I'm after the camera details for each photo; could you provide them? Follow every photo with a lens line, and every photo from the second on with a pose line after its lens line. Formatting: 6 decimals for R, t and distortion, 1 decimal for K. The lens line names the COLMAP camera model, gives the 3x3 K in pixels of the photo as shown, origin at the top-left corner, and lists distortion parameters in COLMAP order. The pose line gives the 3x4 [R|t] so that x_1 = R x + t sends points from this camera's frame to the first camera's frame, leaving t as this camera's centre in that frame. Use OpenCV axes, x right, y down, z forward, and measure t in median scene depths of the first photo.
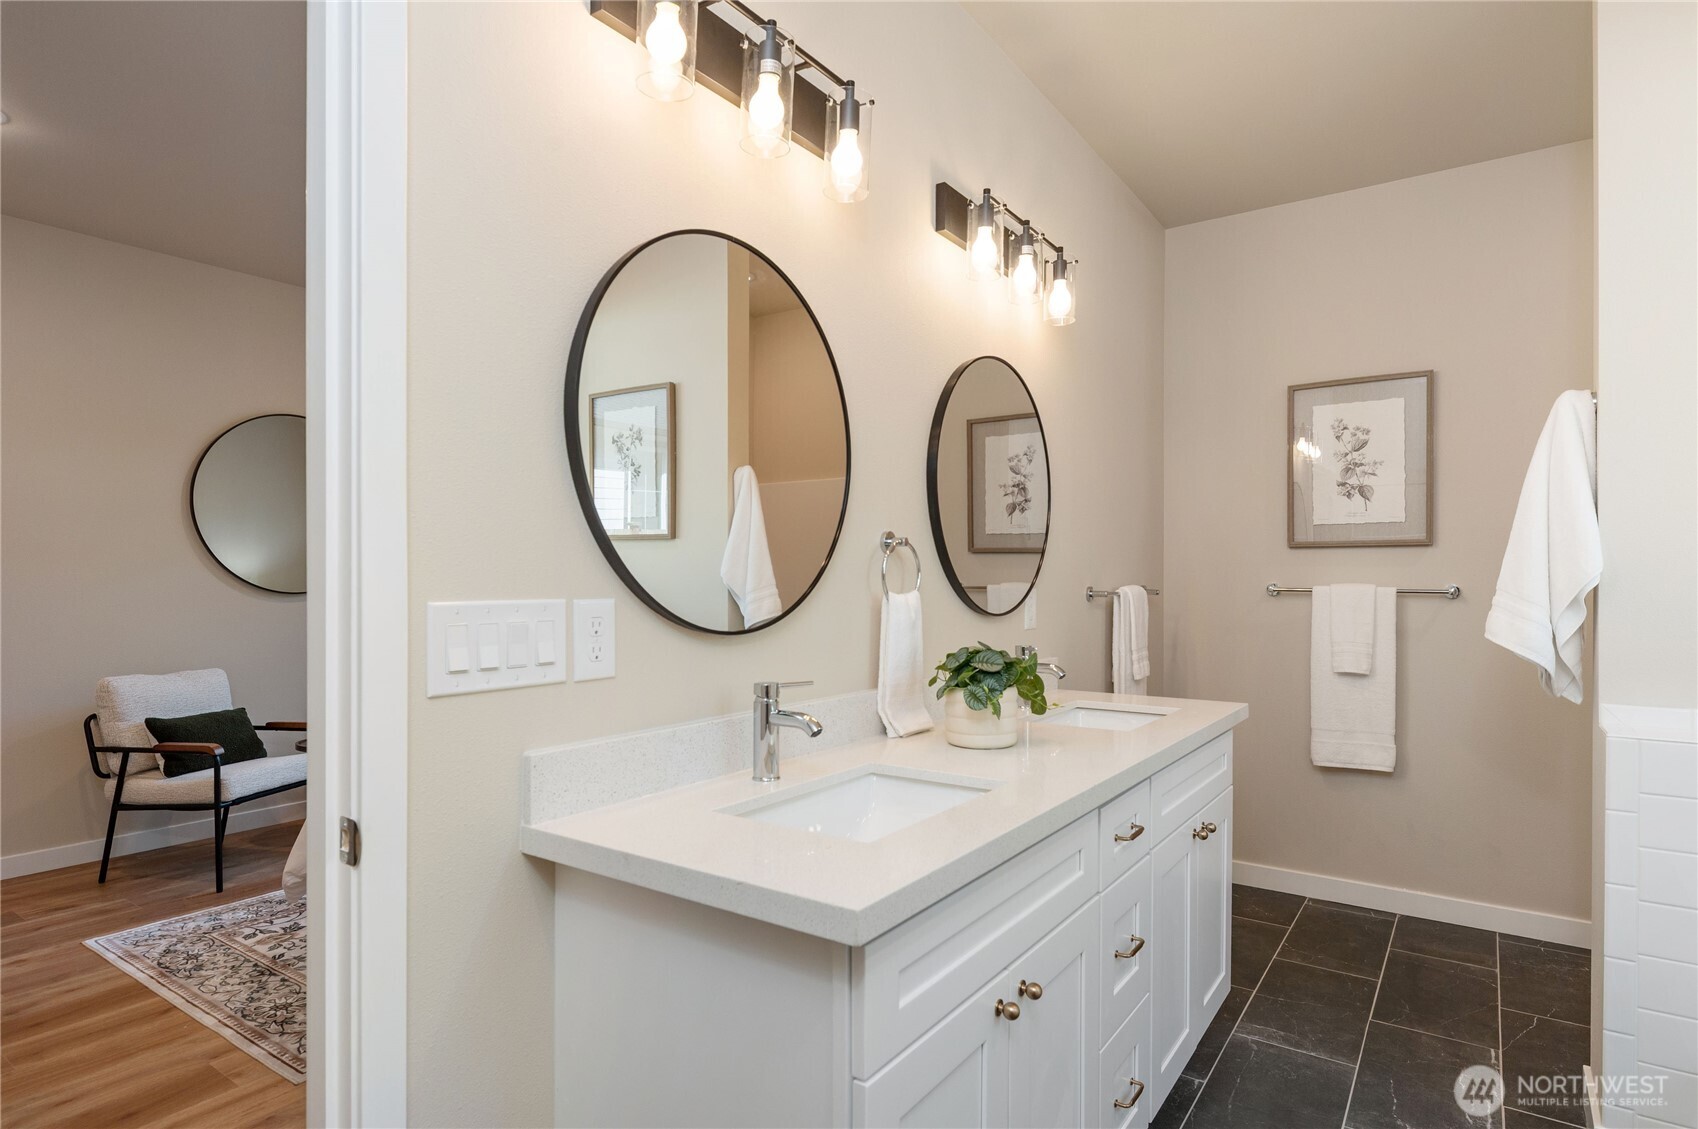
lens RADIAL K [[911.9, 0, 854.3], [0, 911.9, 574.6], [0, 0, 1]] dist [-0.000885, -0.000405]
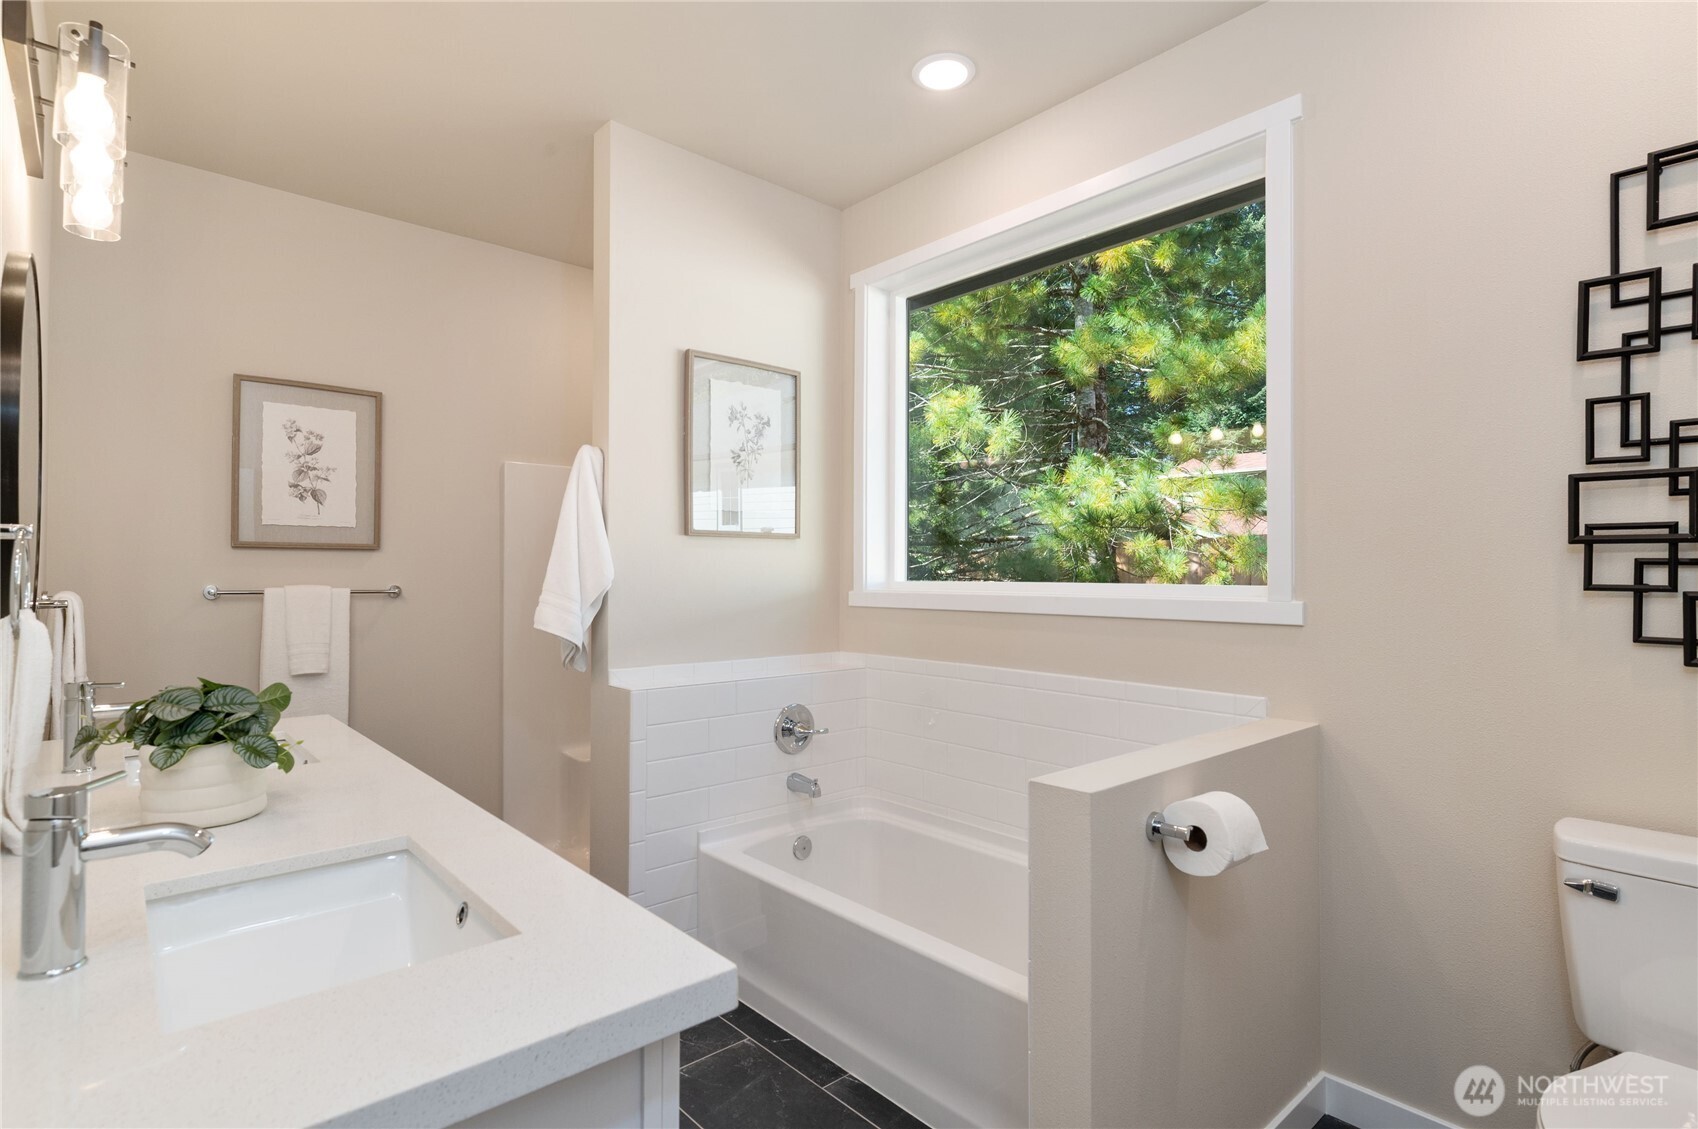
lens RADIAL K [[836.5, 0, 849.2], [0, 836.5, 560.3], [0, 0, 1]] dist [0.003963, -0.000056]
pose [[0.236614, 0.015022, 0.971488, -0.247093], [-0.003863, 0.999887, -0.014520, -0.007243], [-0.971596, -0.000317, 0.236646, 0.222537]]
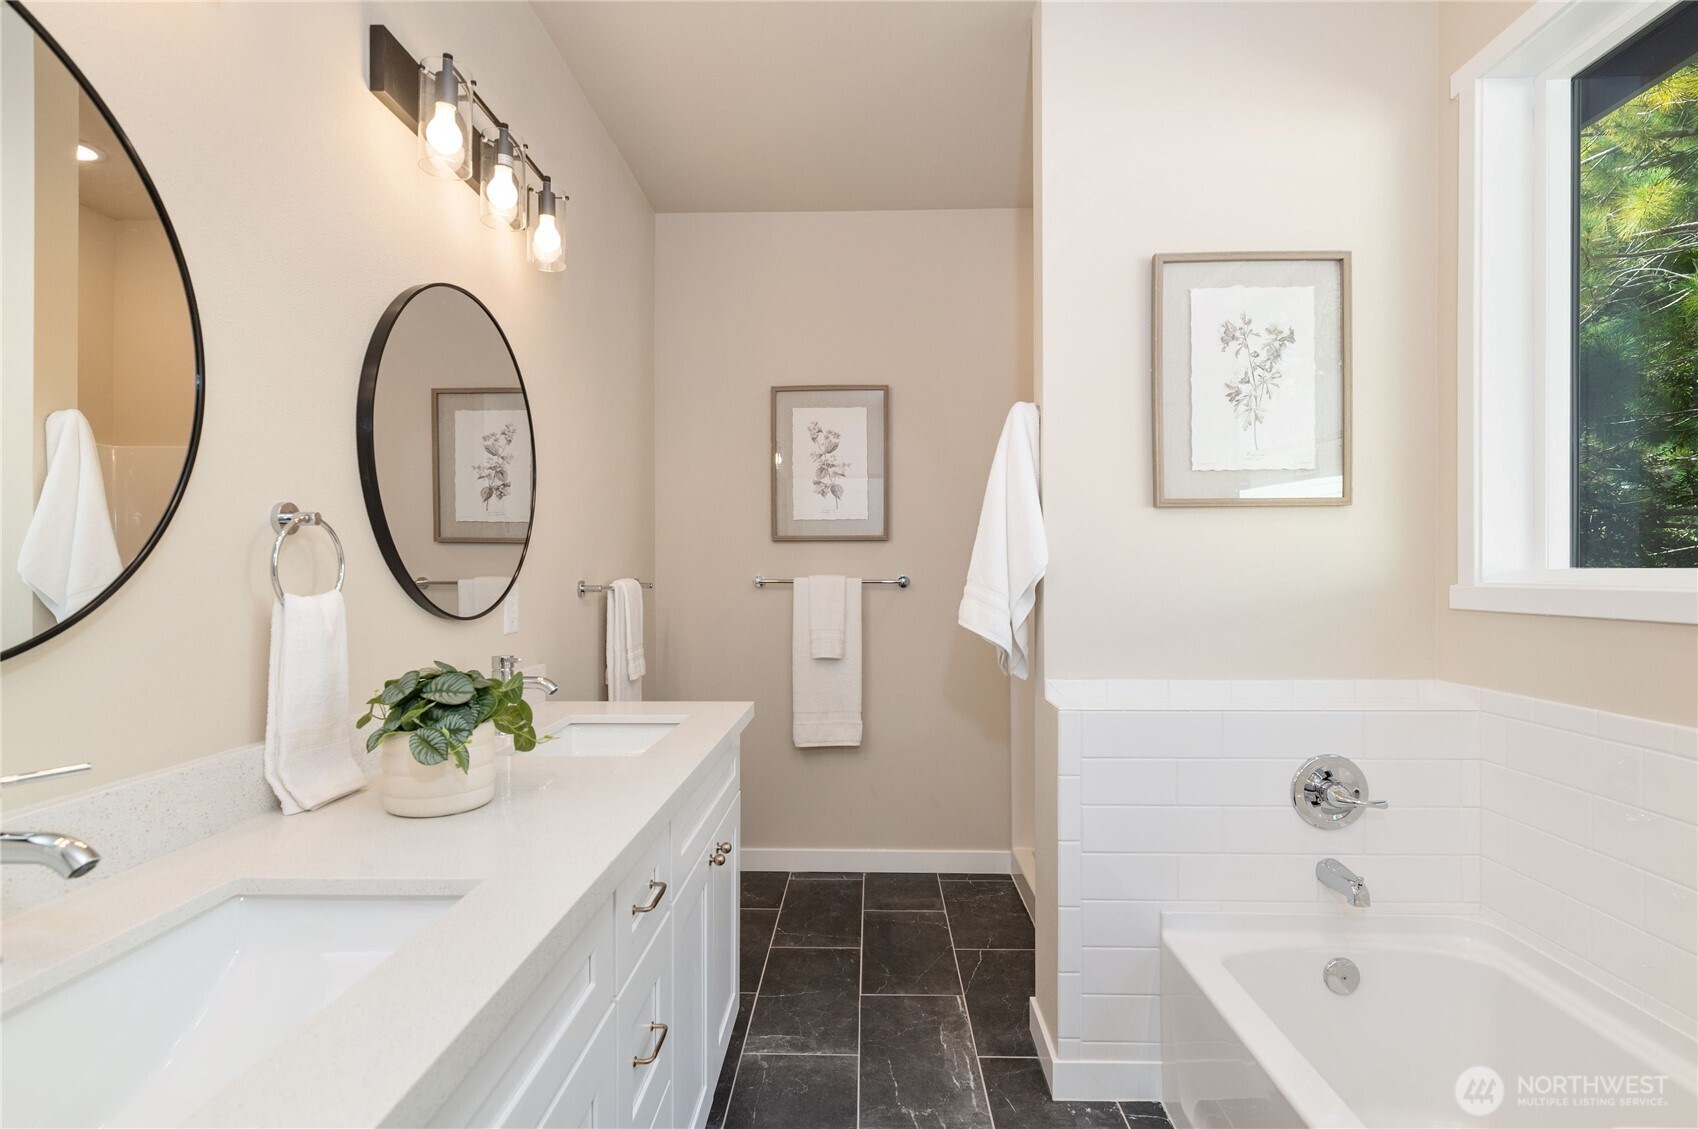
lens RADIAL K [[831.1, 0, 851.6], [0, 831.1, 572.9], [0, 0, 1]] dist [-0.000338, 0.000328]
pose [[0.835519, -0.006018, 0.549428, 0.033632], [0.002888, 0.999974, 0.006561, 0.000967], [-0.549454, -0.003895, 0.835515, 0.182820]]
